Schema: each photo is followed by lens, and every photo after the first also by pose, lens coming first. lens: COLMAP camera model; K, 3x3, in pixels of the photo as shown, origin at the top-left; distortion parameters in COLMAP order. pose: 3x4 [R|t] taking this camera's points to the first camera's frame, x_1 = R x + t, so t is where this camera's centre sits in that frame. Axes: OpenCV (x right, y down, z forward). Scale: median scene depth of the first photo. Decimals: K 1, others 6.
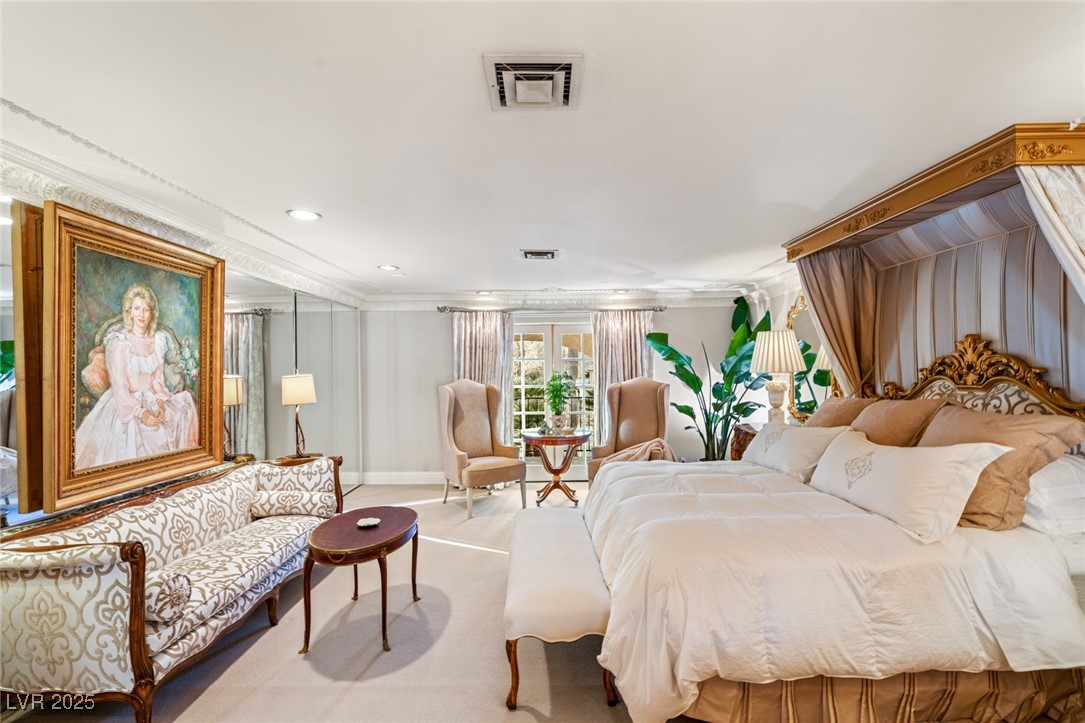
lens RADIAL K [[494.8, 0, 542.2], [0, 494.8, 368.0], [0, 0, 1]] dist [-0.005014, 0.001490]
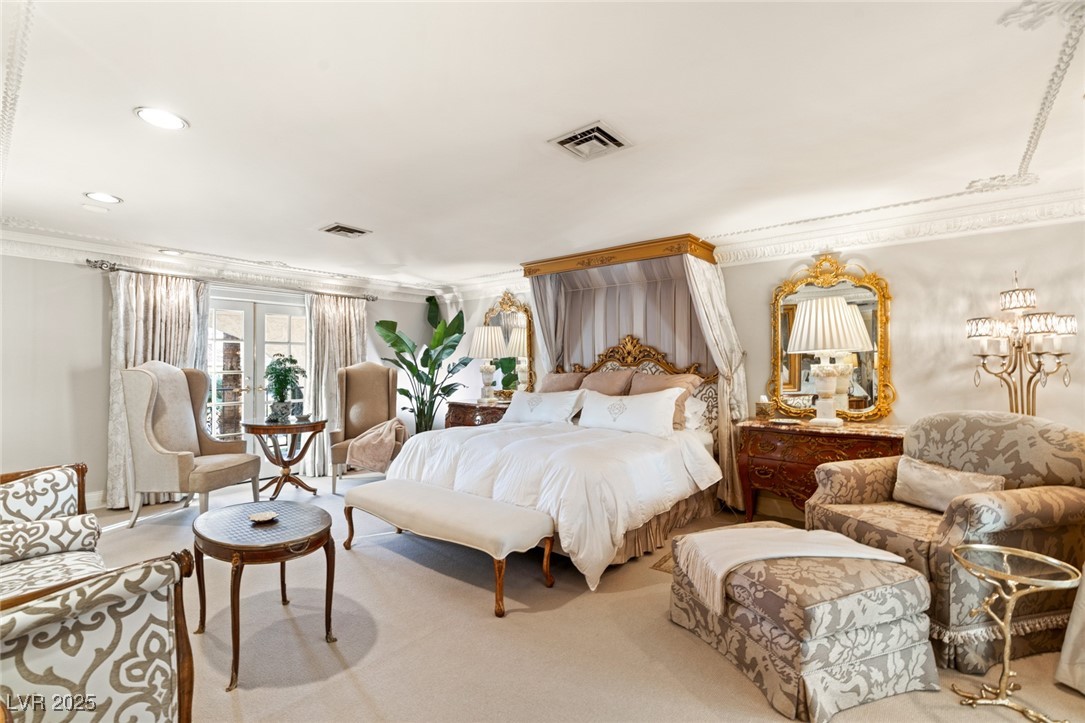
lens RADIAL K [[494.8, 0, 541.4], [0, 494.8, 358.6], [0, 0, 1]] dist [-0.005014, 0.001490]
pose [[0.634111, 0.023275, 0.772891, -0.582916], [-0.008674, 0.999698, -0.022989, 0.050134], [-0.773193, 0.007873, 0.634122, 0.088574]]
